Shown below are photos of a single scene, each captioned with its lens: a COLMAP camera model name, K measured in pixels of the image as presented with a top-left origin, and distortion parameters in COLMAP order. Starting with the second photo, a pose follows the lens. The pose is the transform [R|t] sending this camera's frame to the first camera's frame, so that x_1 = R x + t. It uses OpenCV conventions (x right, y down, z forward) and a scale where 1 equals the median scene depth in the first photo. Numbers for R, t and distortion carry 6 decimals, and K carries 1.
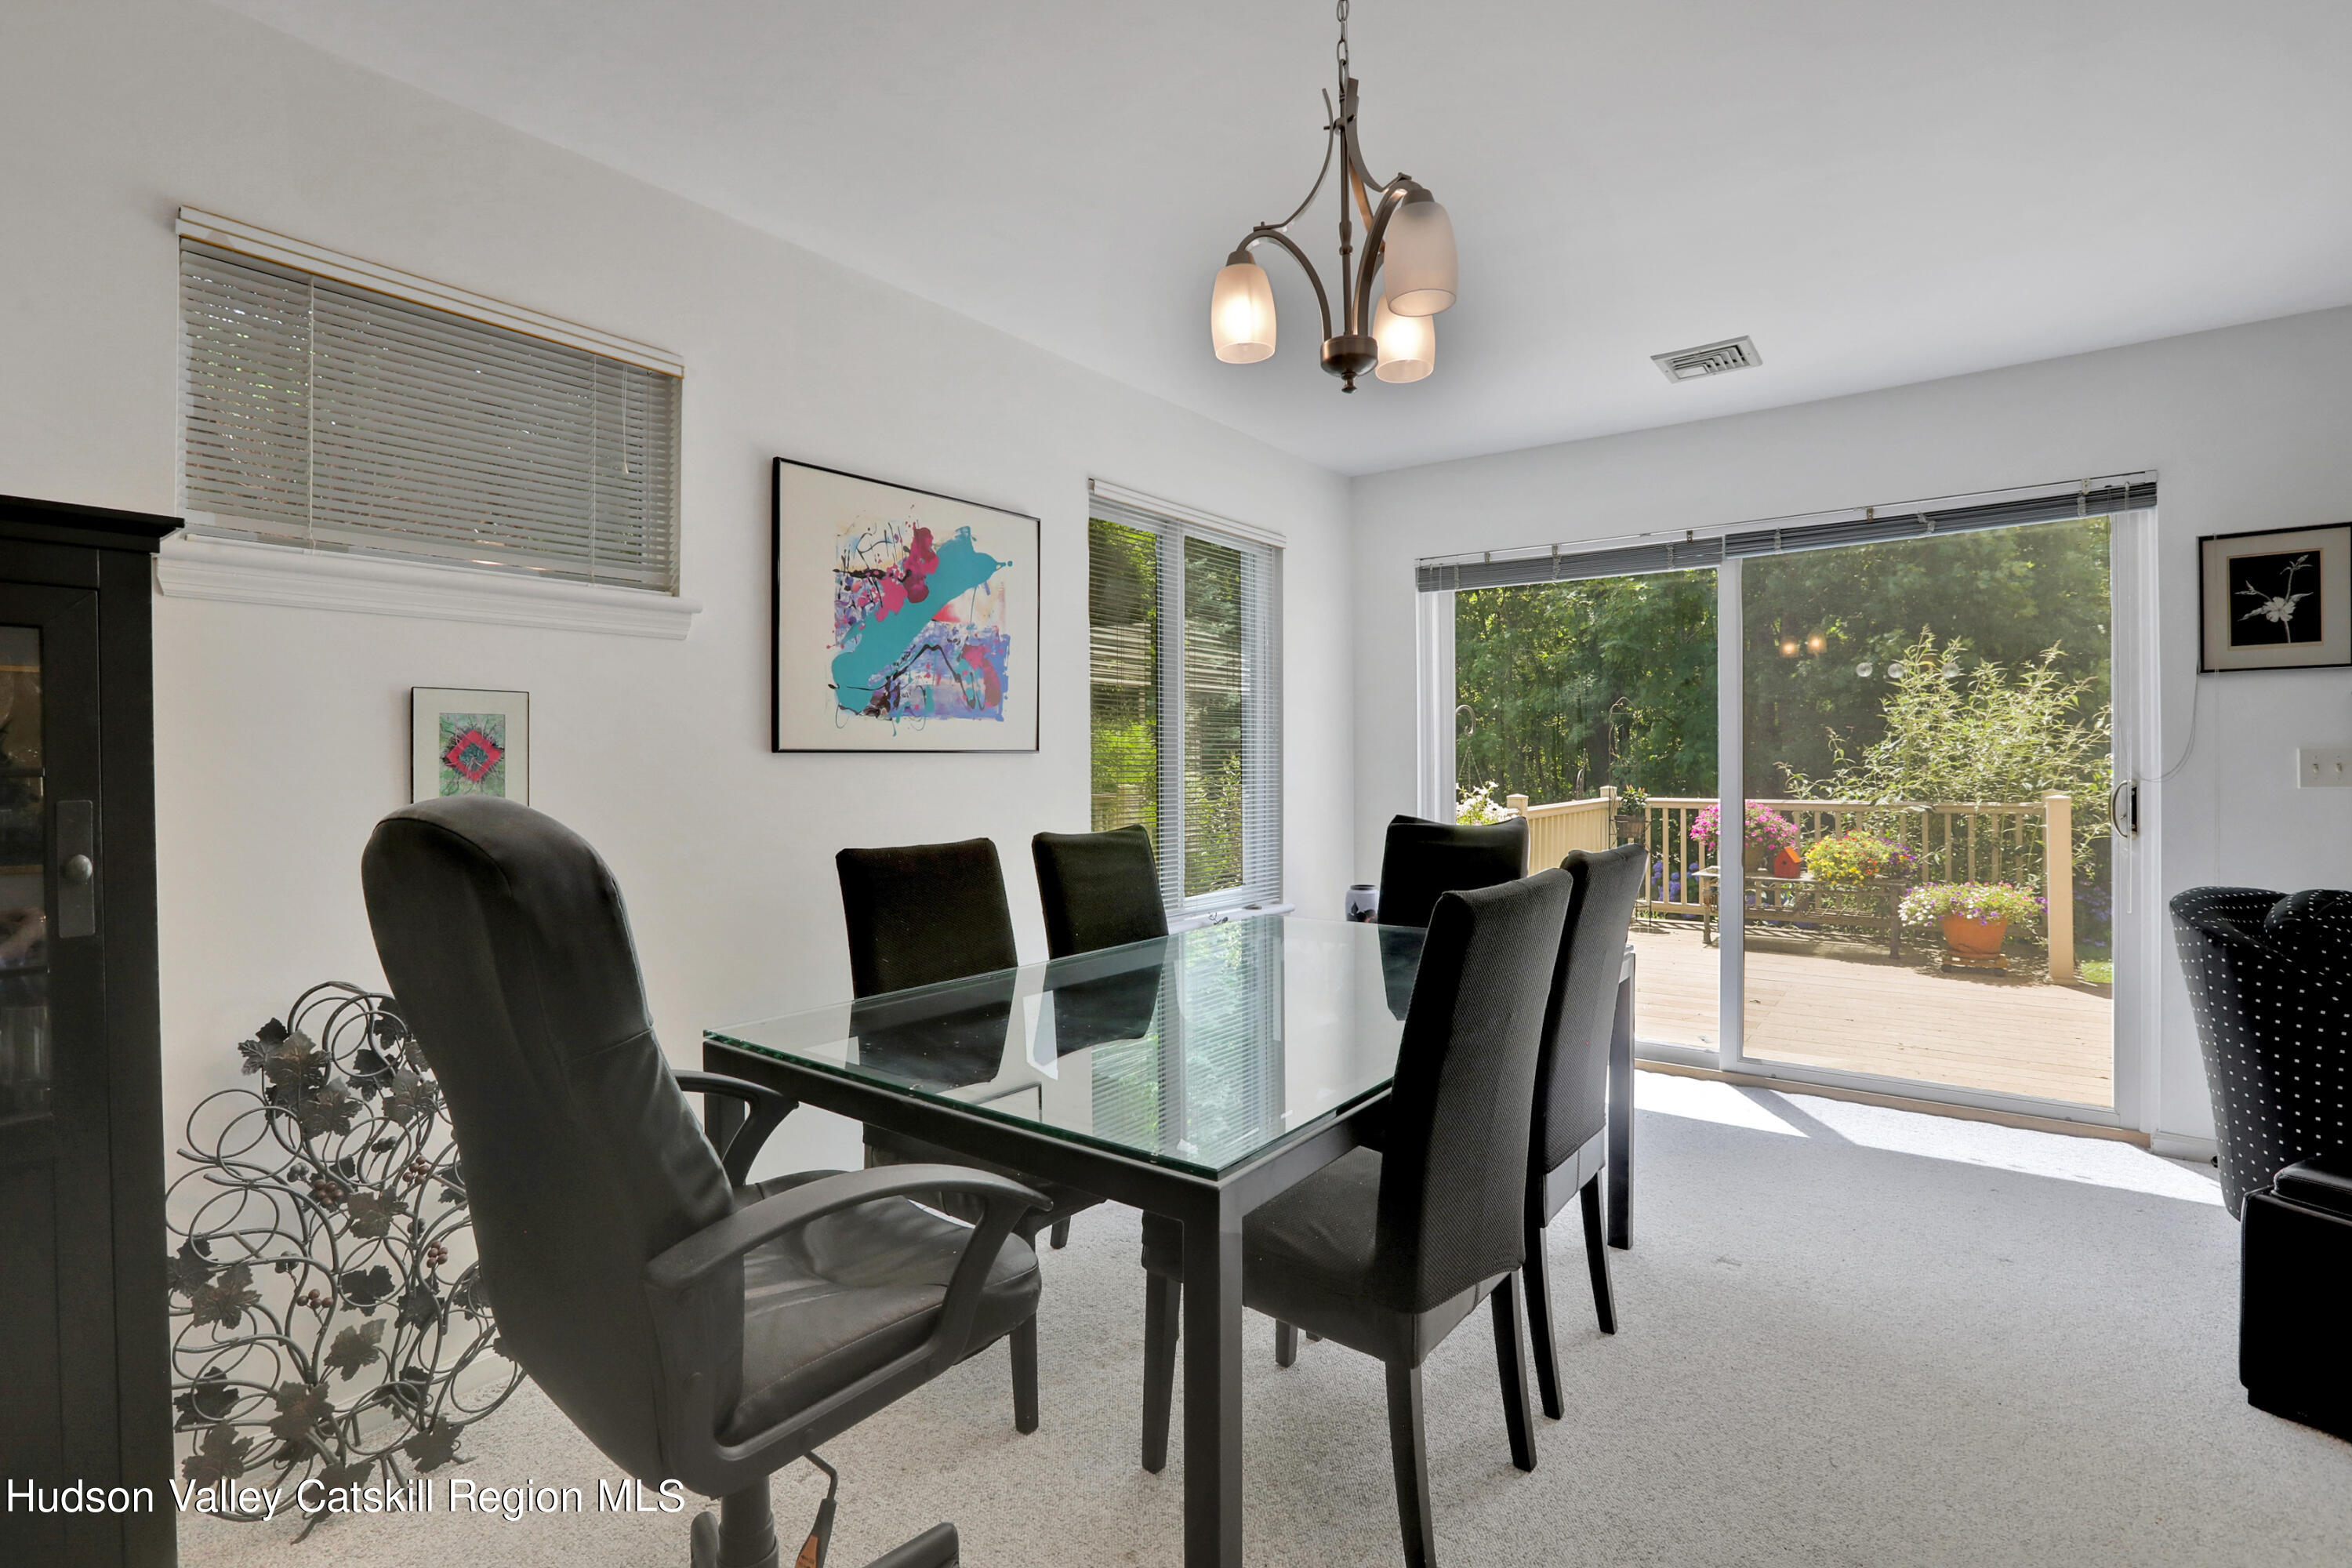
lens RADIAL K [[1118.5, 0, 1174.3], [0, 1118.5, 748.2], [0, 0, 1]] dist [-0.000467, 0.000591]
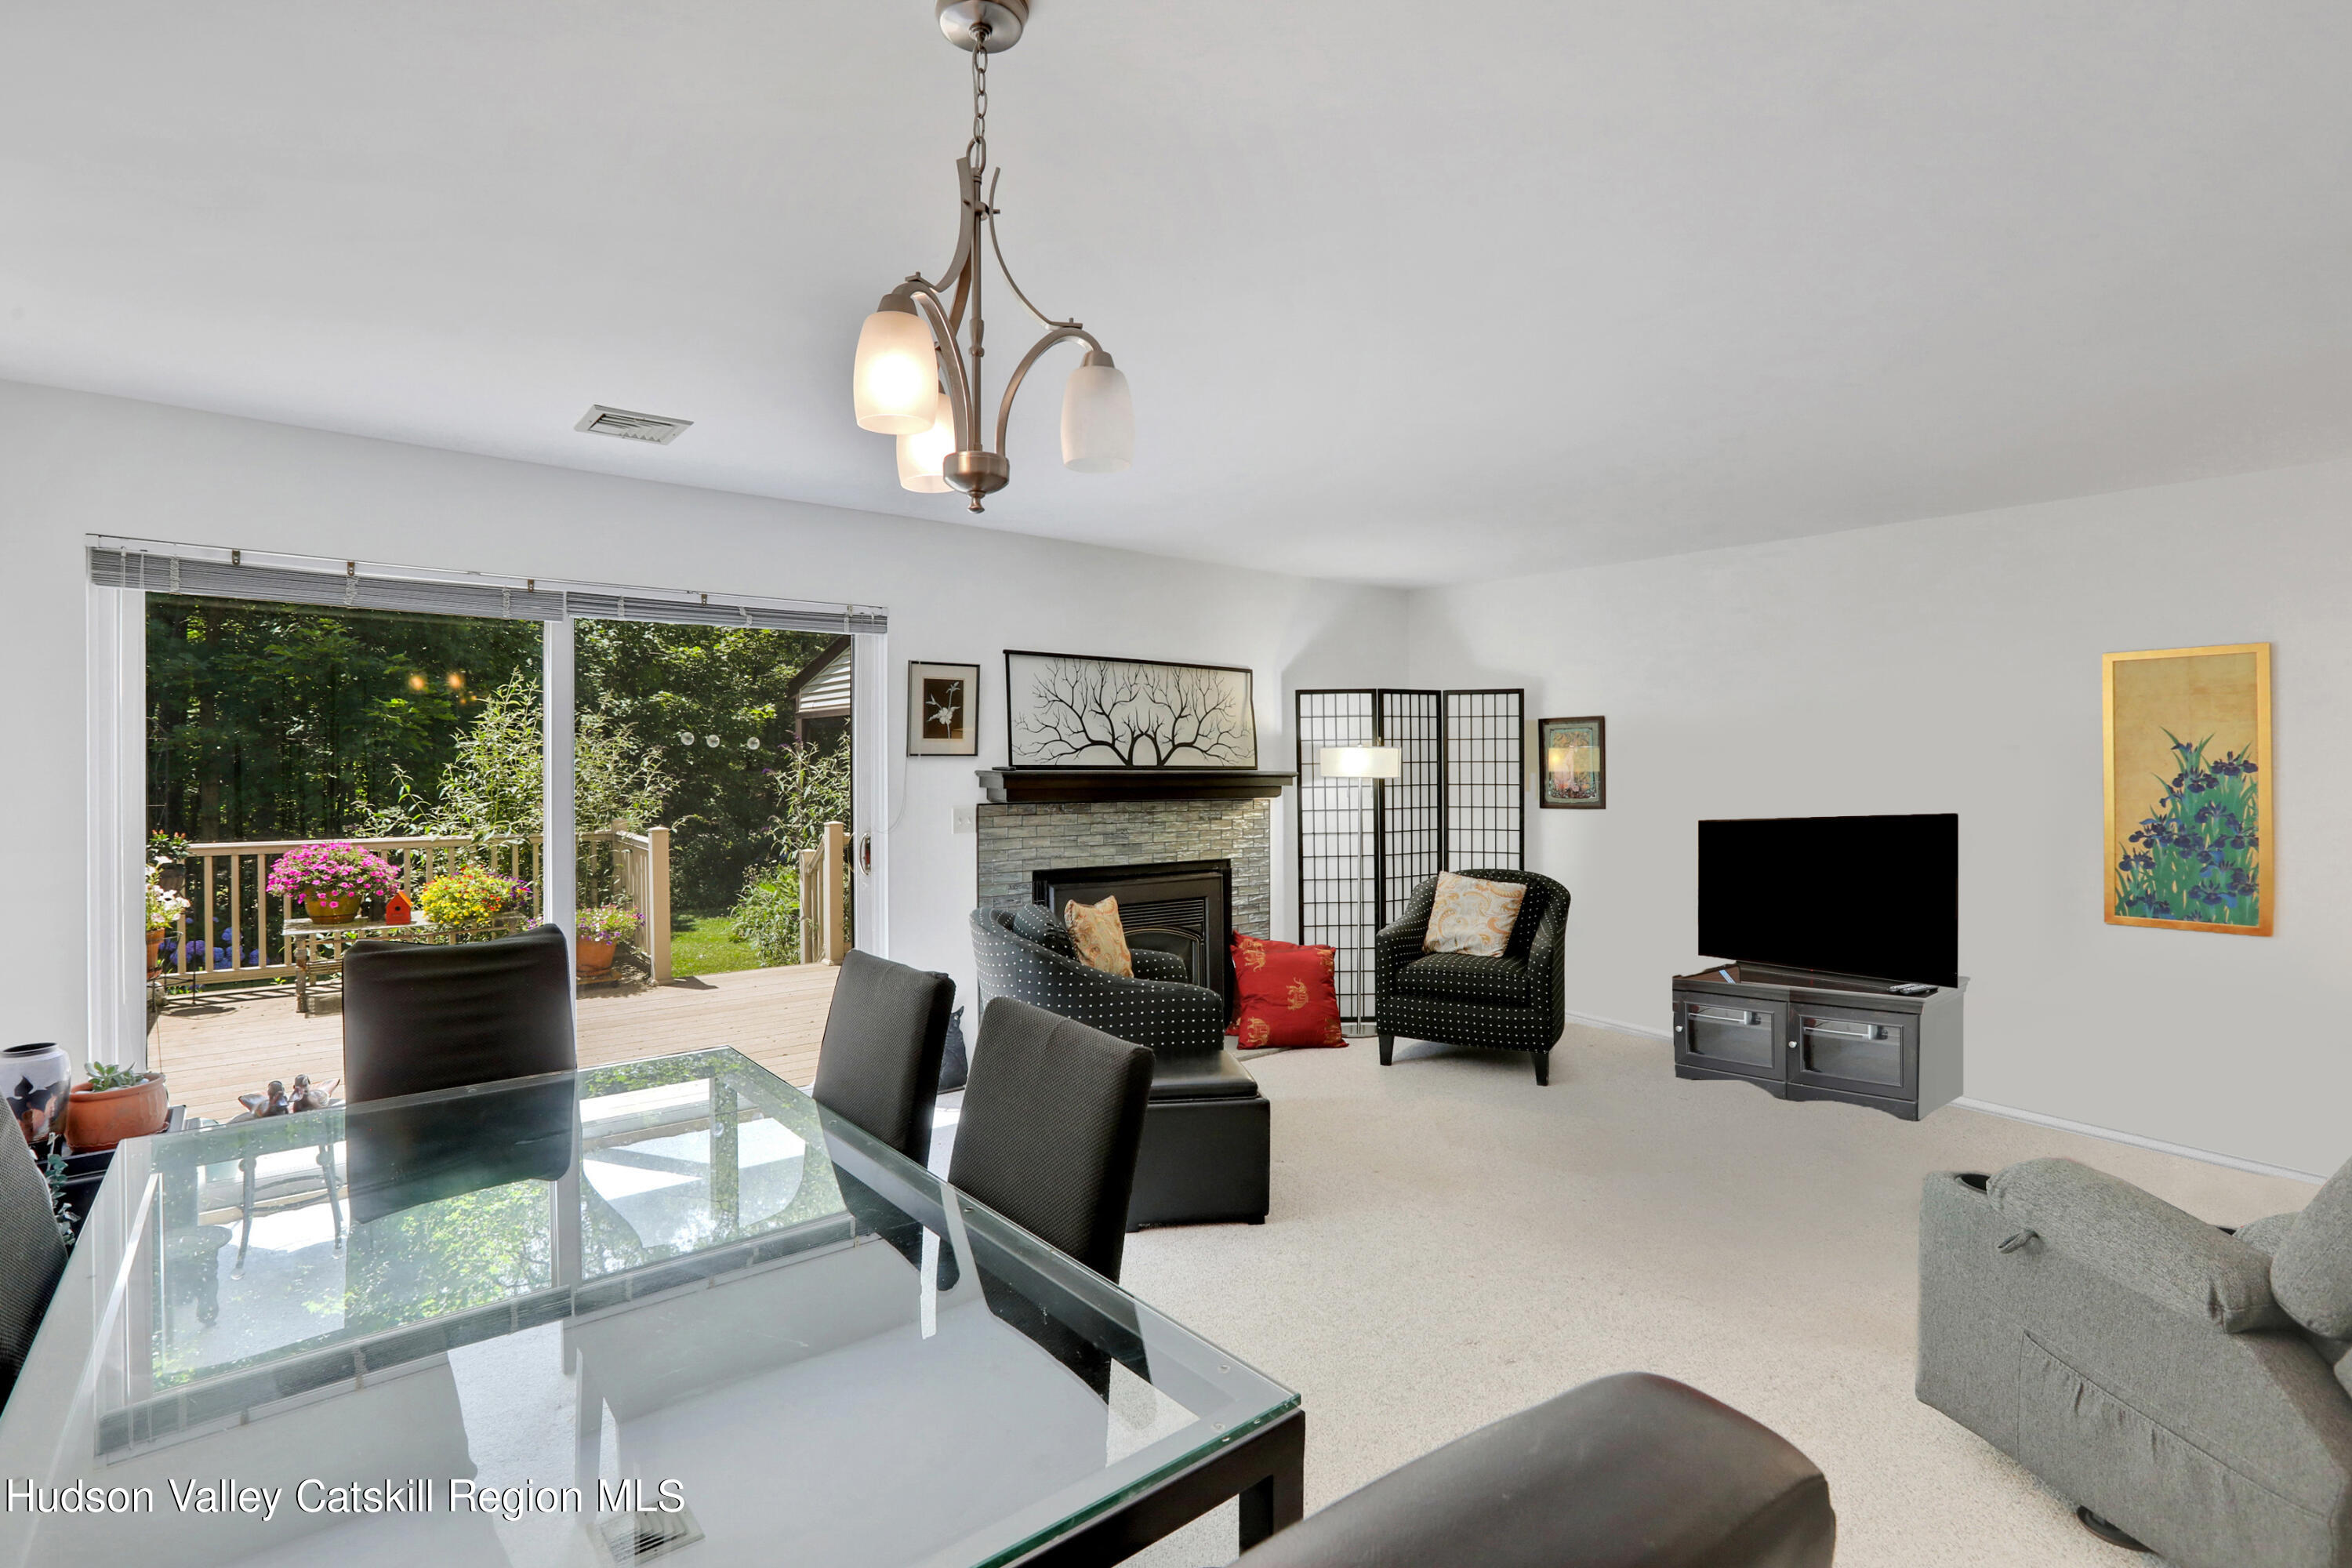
lens RADIAL K [[1083.9, 0, 1181.2], [0, 1083.9, 772.5], [0, 0, 1]] dist [-0.054265, -0.000767]
pose [[0.238907, -0.006396, 0.971022, -0.295024], [-0.014906, 0.999836, 0.010253, -0.058212], [-0.970928, -0.016923, 0.238772, 0.297526]]
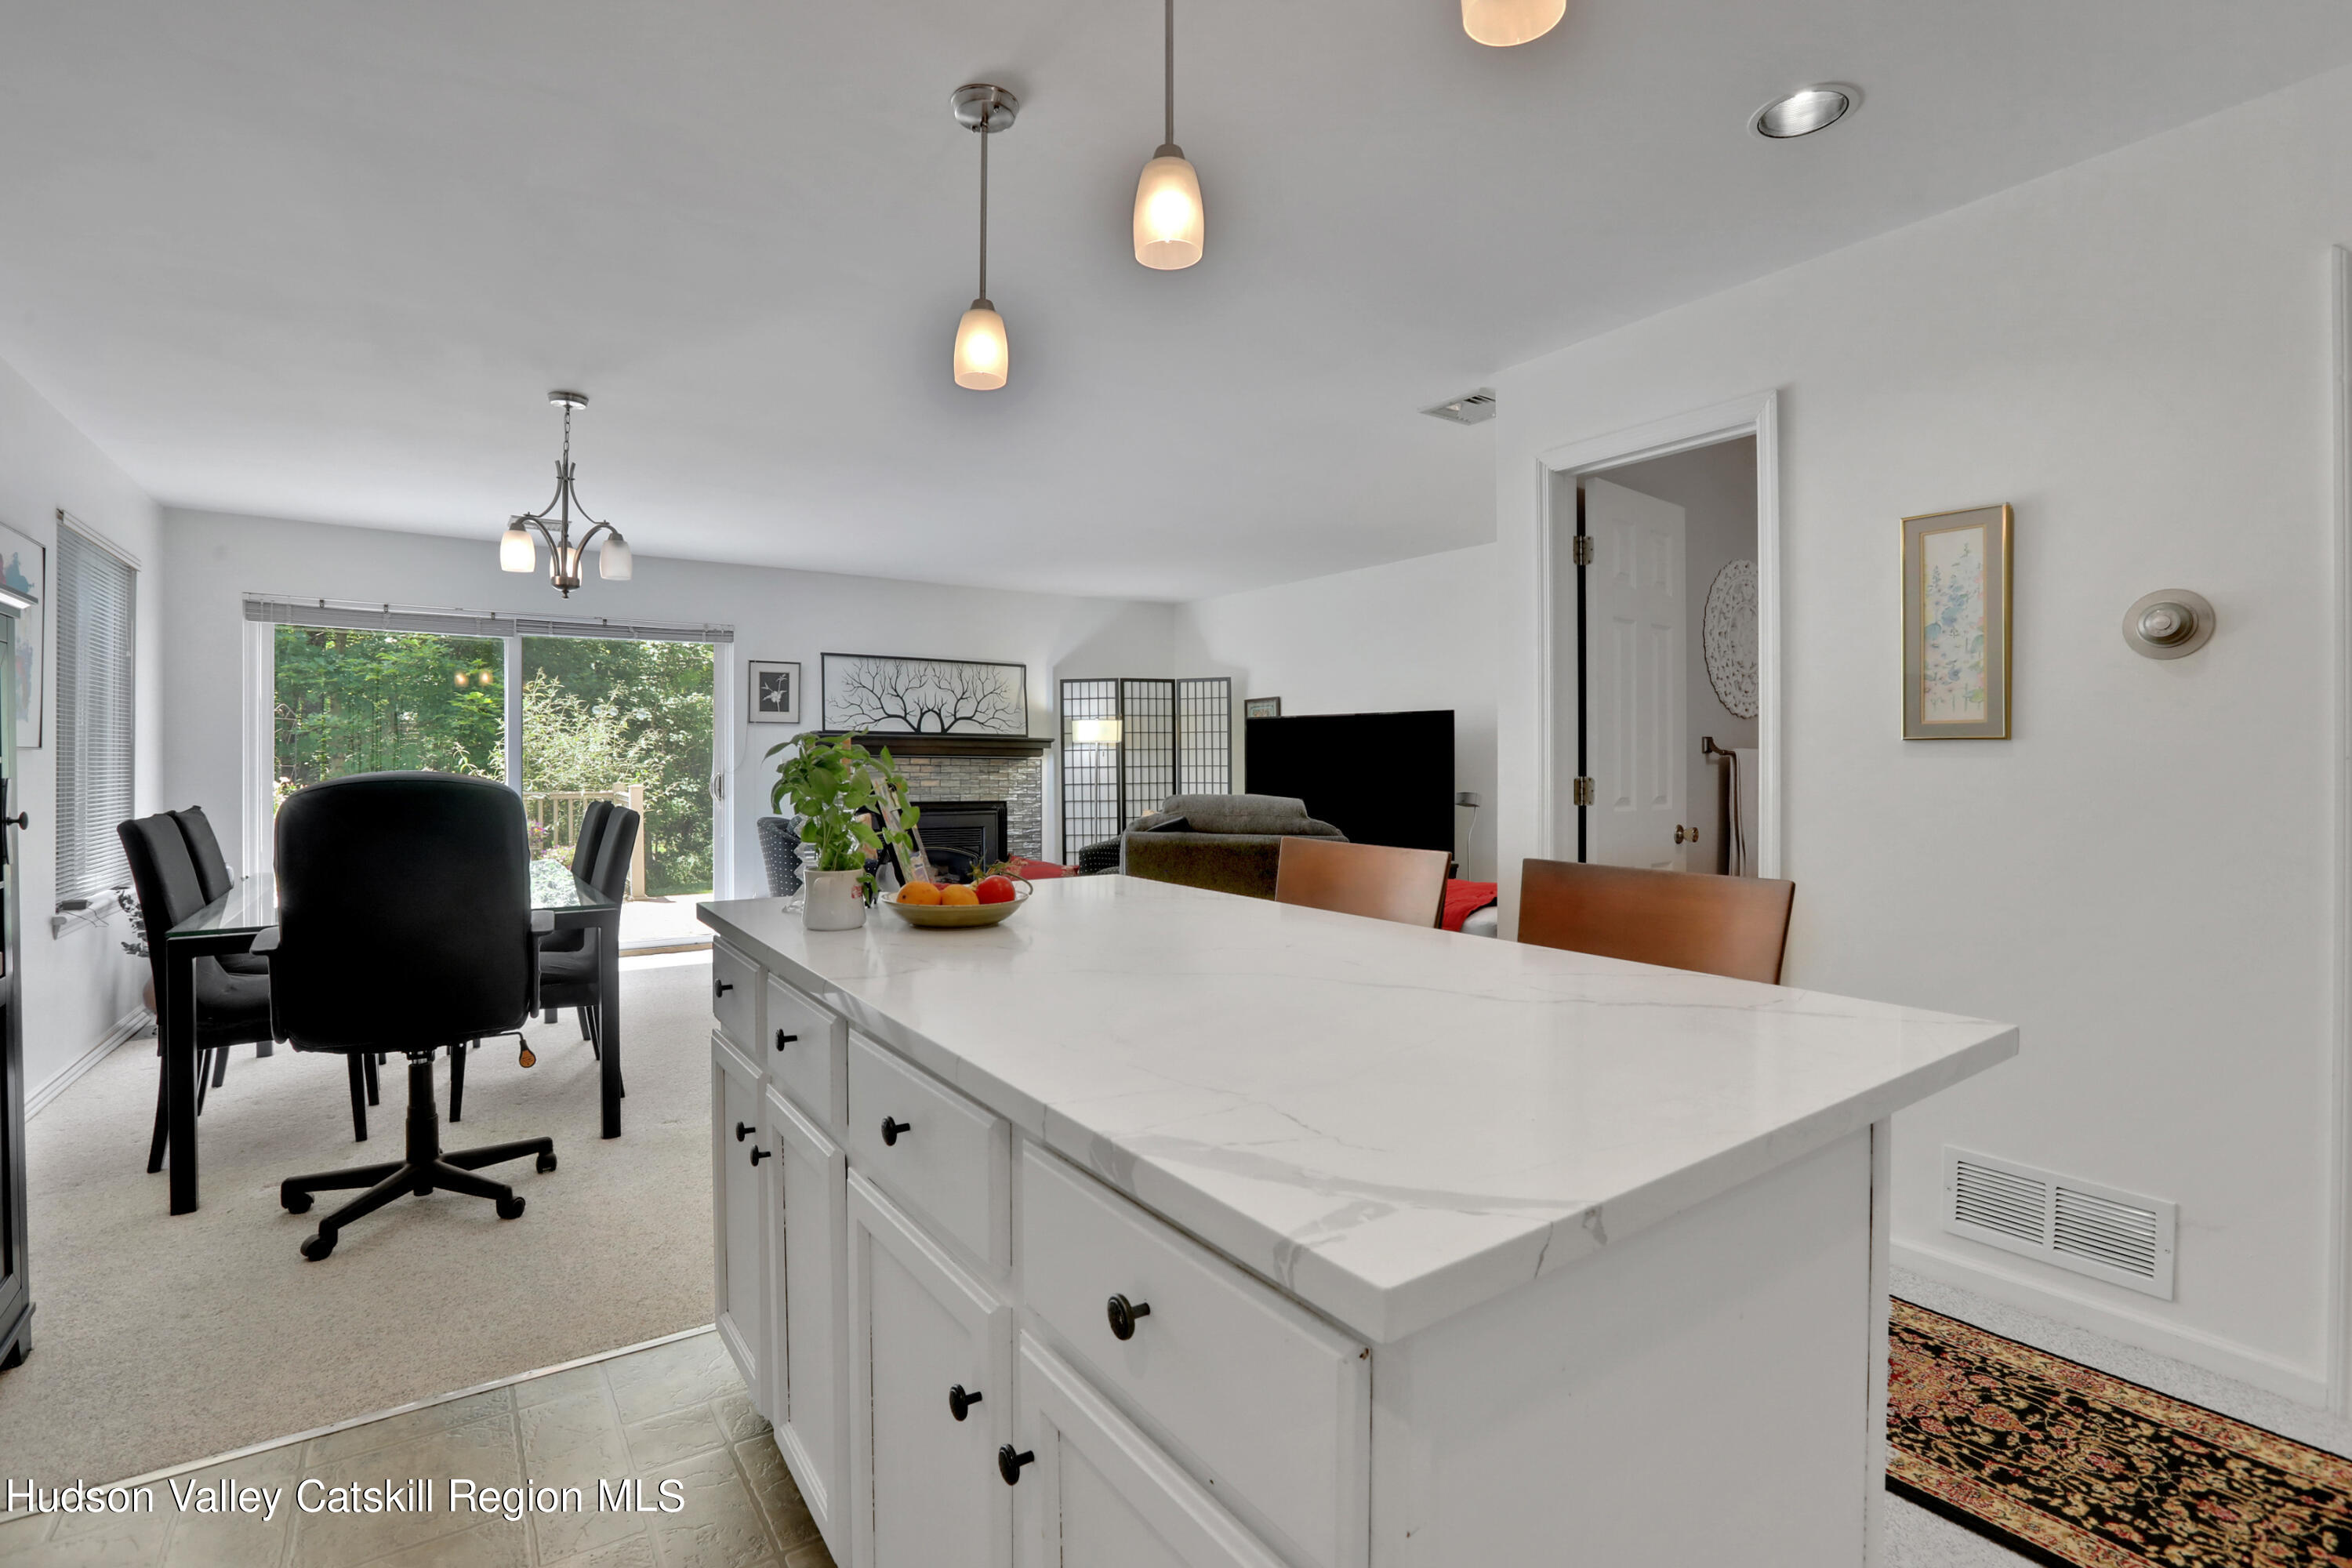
lens RADIAL K [[1083.9, 0, 1181.2], [0, 1083.9, 772.5], [0, 0, 1]] dist [-0.054265, -0.000767]
pose [[0.320947, -0.004681, 0.947086, -0.686514], [-0.014886, 0.999839, 0.009986, -0.004887], [-0.946980, -0.017303, 0.320826, -0.402216]]
